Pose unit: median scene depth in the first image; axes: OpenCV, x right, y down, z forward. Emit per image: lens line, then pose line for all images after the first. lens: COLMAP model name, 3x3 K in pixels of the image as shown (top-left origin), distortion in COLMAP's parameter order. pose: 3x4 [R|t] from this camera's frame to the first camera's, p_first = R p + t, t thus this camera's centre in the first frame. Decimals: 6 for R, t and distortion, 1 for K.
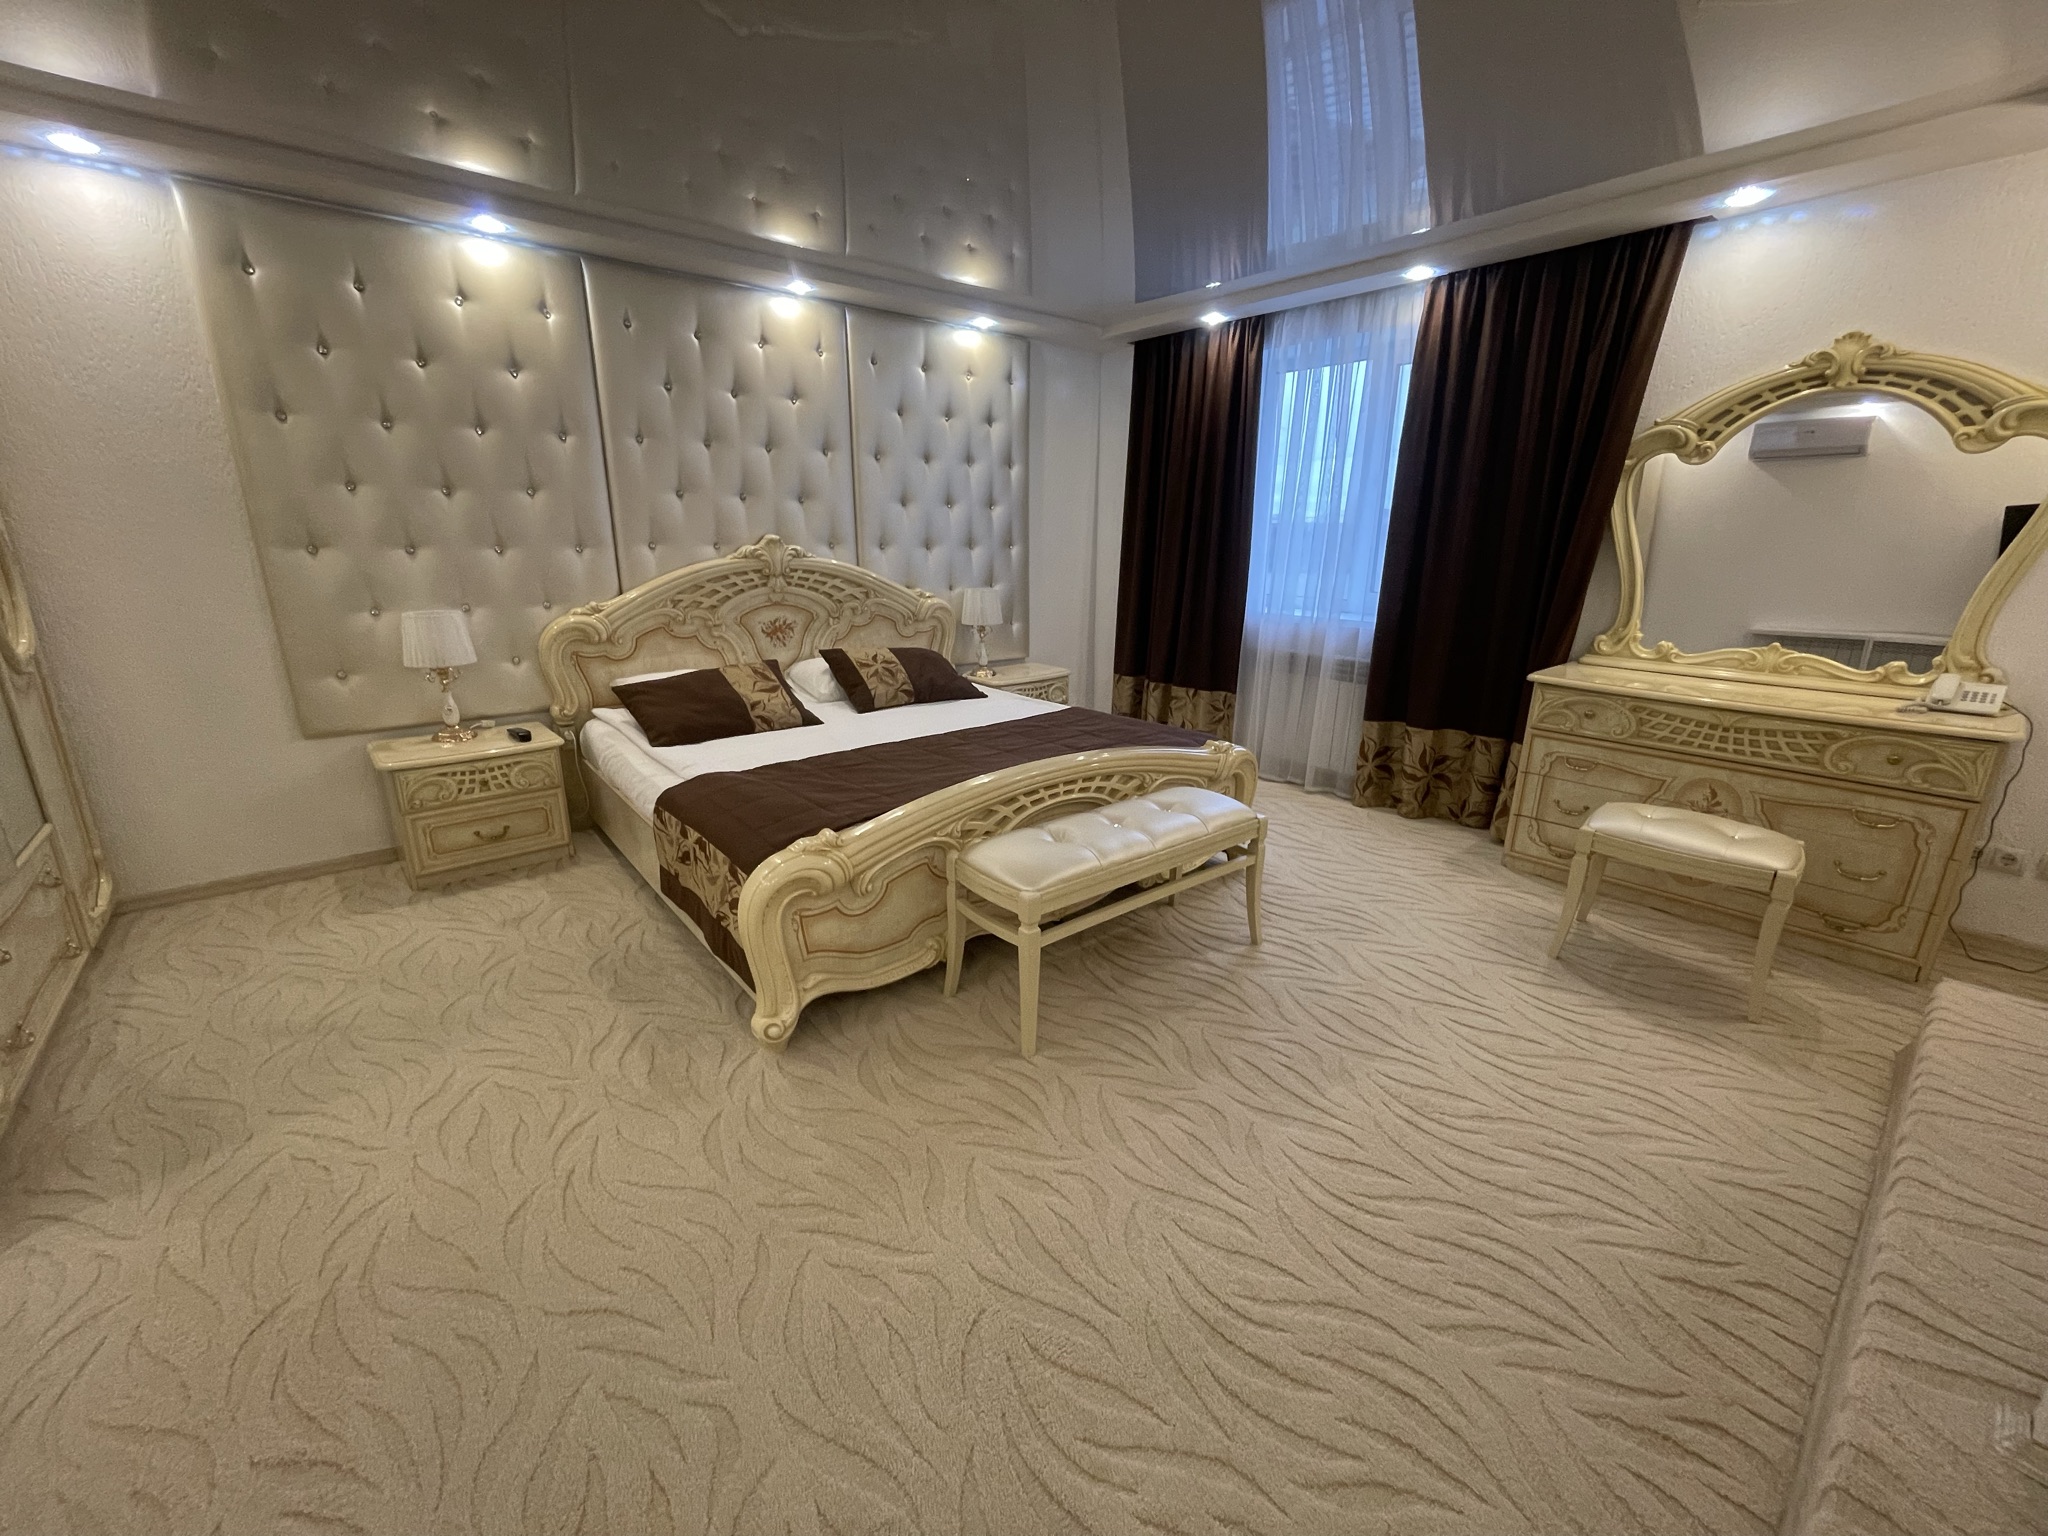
lens RADIAL K [[831.1, 0, 1020.6], [0, 831.1, 766.5], [0, 0, 1]] dist [0.000732, 0.000301]
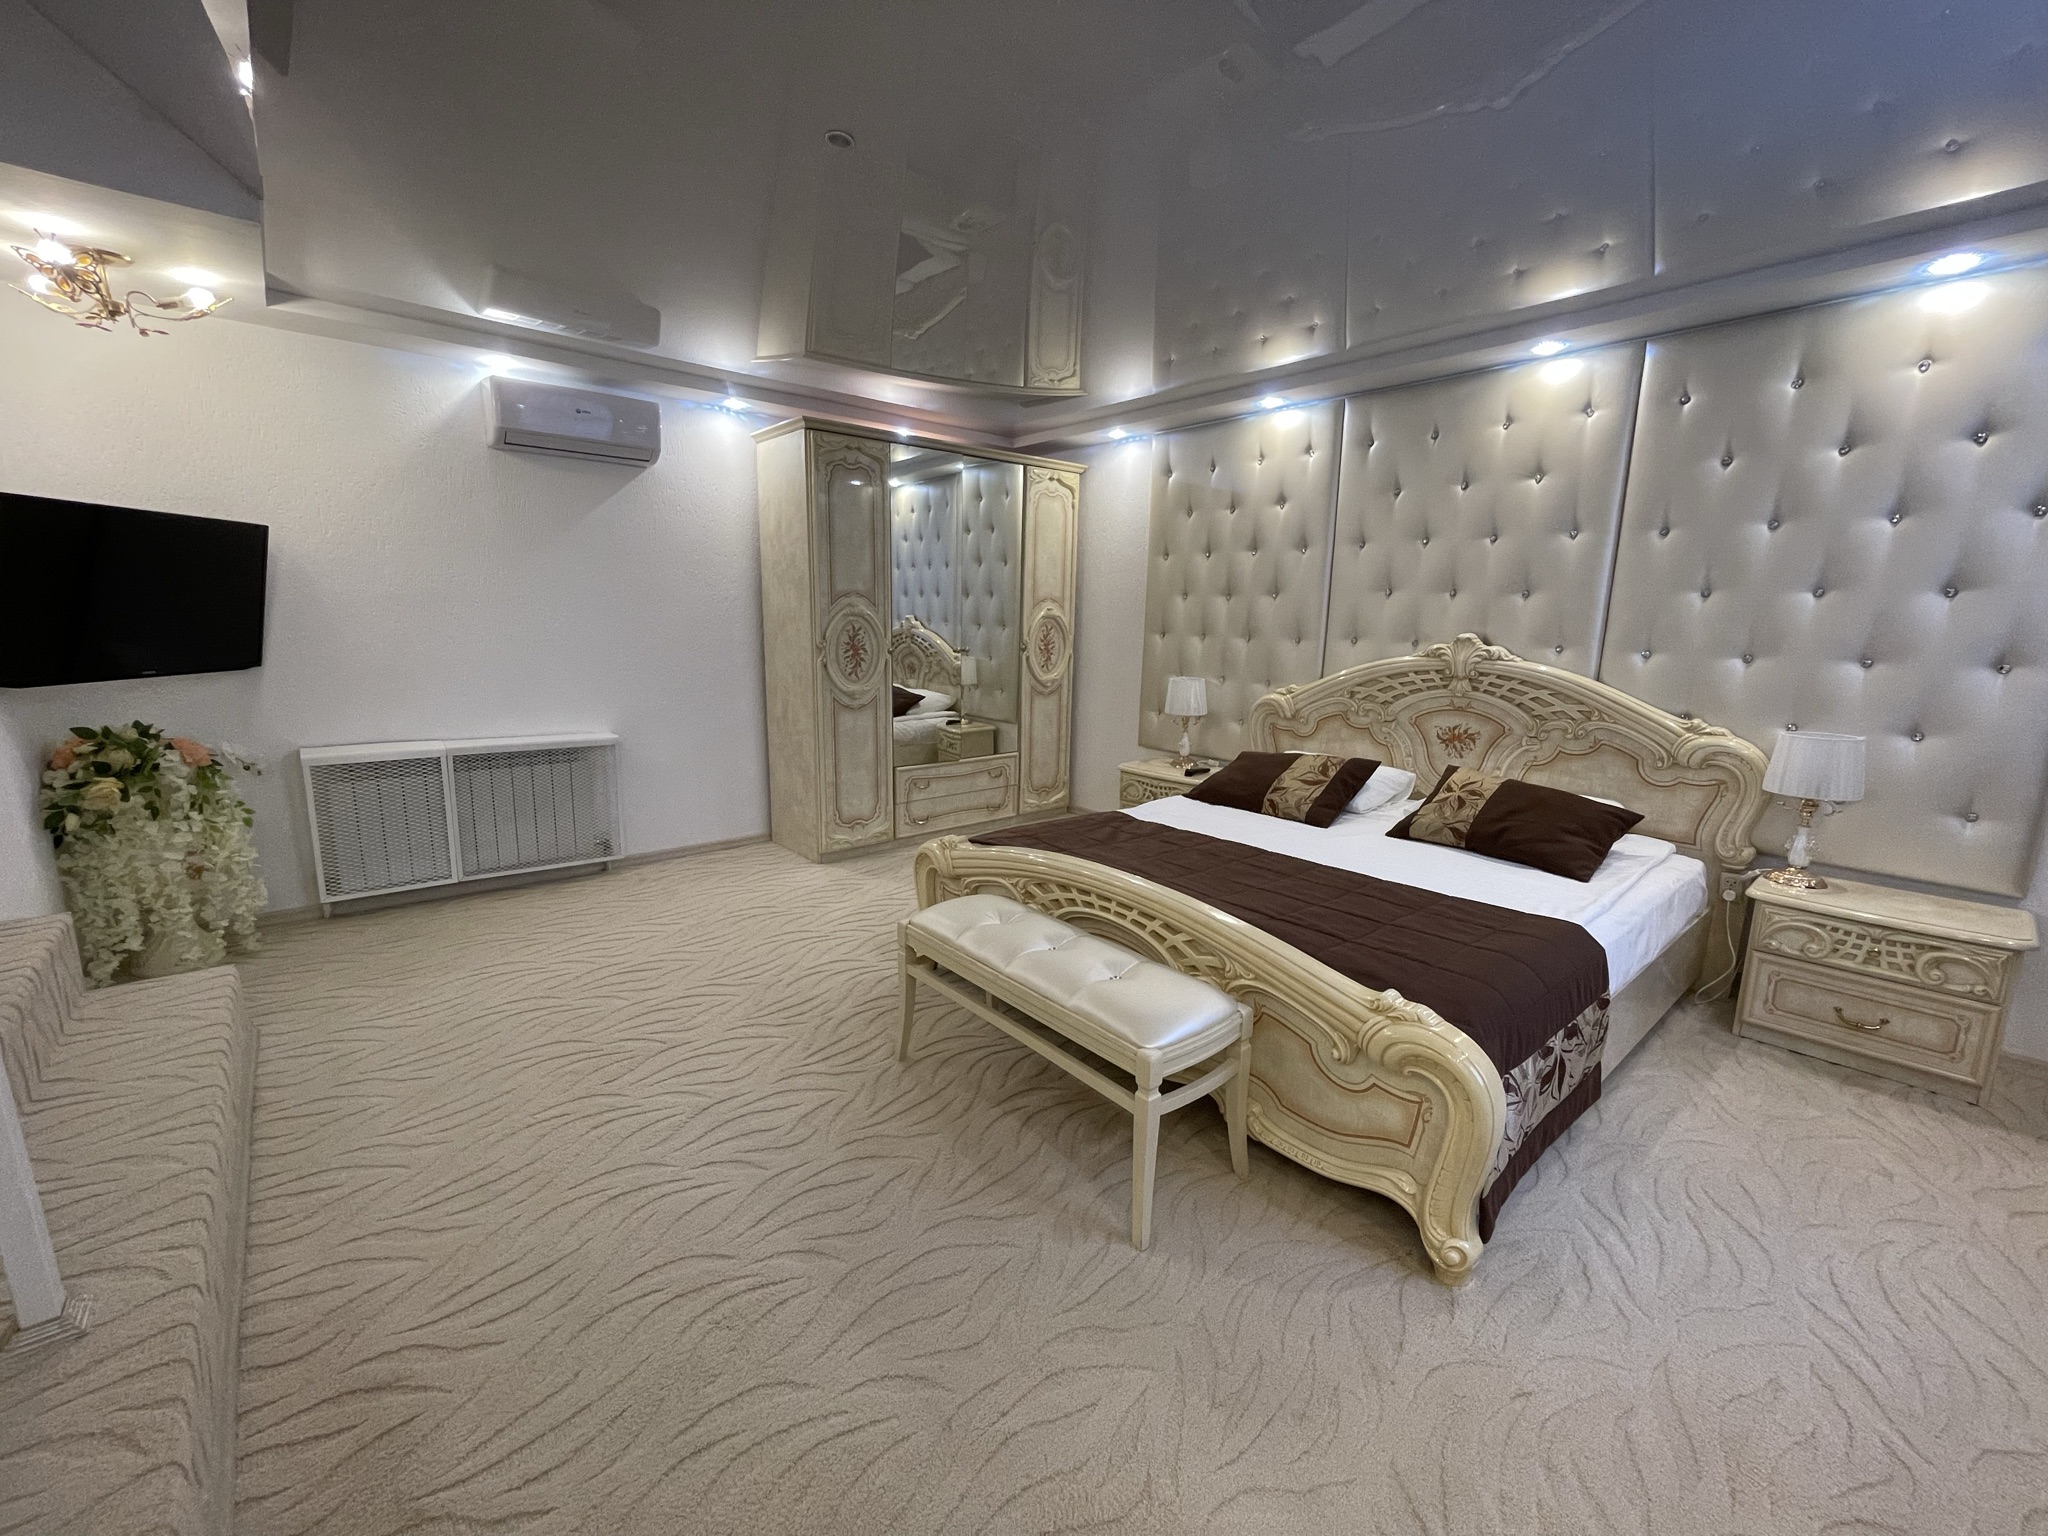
lens RADIAL K [[831.1, 0, 1023.0], [0, 831.1, 768.3], [0, 0, 1]] dist [0.000732, 0.000301]
pose [[0.028048, 0.180747, -0.983130, 0.609642], [-0.285401, 0.944025, 0.165415, -0.159244], [0.957998, 0.275947, 0.078063, 0.532568]]
